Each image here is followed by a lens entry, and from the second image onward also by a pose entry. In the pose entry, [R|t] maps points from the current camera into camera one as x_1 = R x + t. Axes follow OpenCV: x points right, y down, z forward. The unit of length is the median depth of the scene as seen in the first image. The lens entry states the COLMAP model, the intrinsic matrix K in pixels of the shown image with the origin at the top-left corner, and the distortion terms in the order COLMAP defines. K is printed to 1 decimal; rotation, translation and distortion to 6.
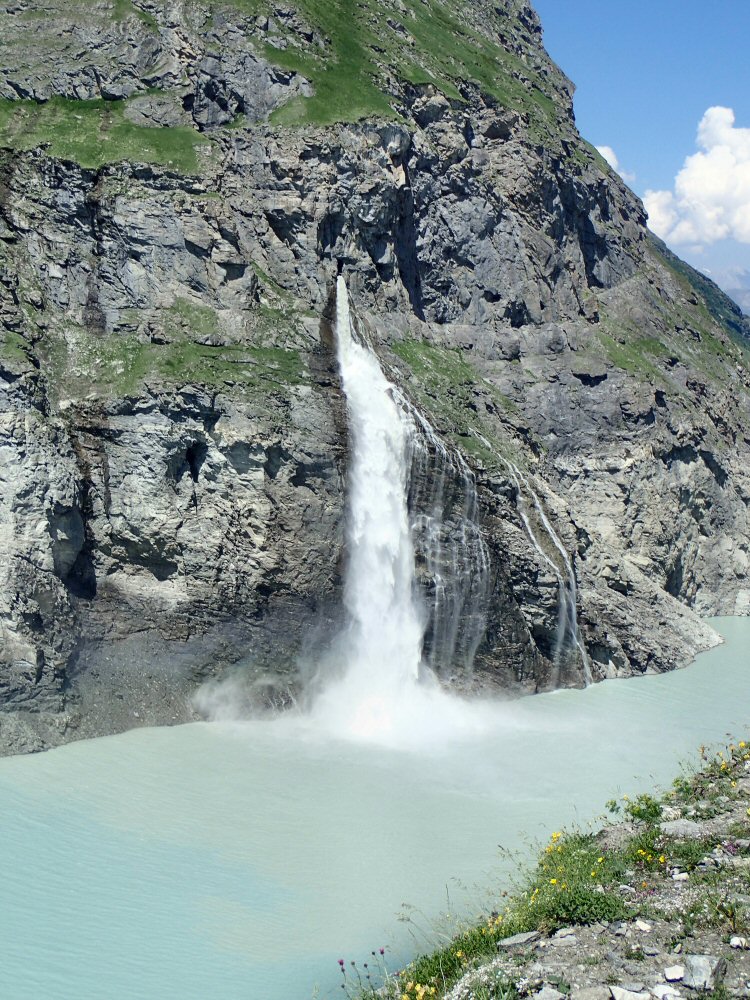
lens RADIAL K [[1662.3, 0, 375.0], [0, 1662.3, 501.0], [0, 0, 1]] dist [0.006254, 0.000000]
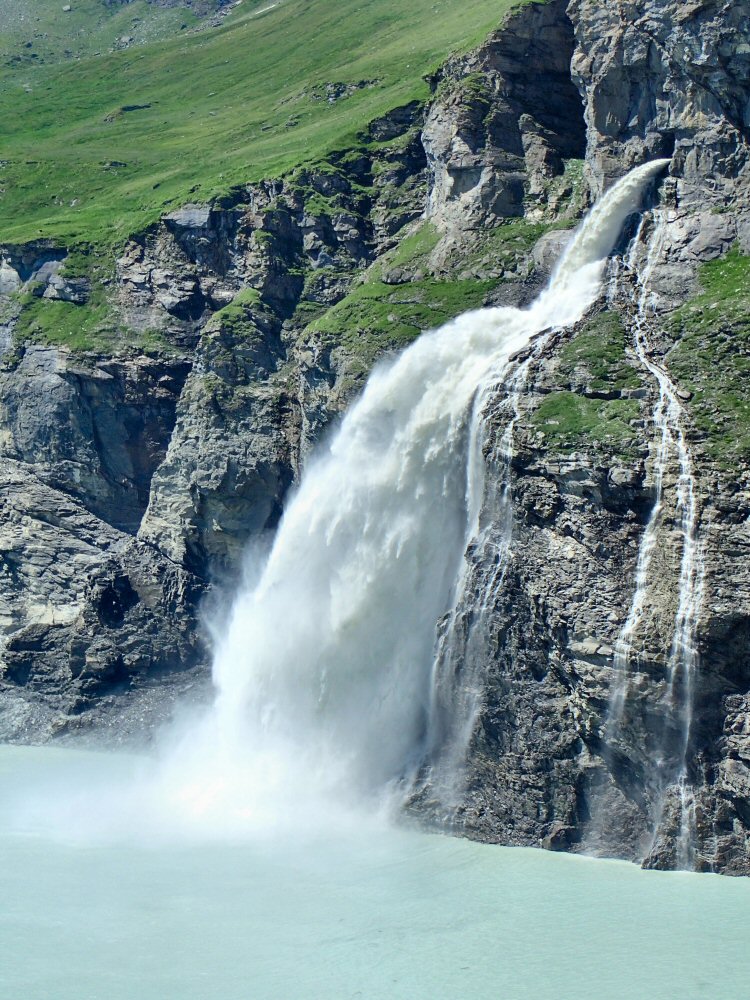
lens RADIAL K [[2153.2, 0, 375.1], [0, 2153.2, 499.3], [0, 0, 1]] dist [-0.073178, 0.000000]
pose [[0.152611, -0.001721, -0.988285, 0.800328], [-0.090554, 0.995768, -0.015717, 0.015803], [0.984129, 0.091892, 0.151809, 0.820592]]
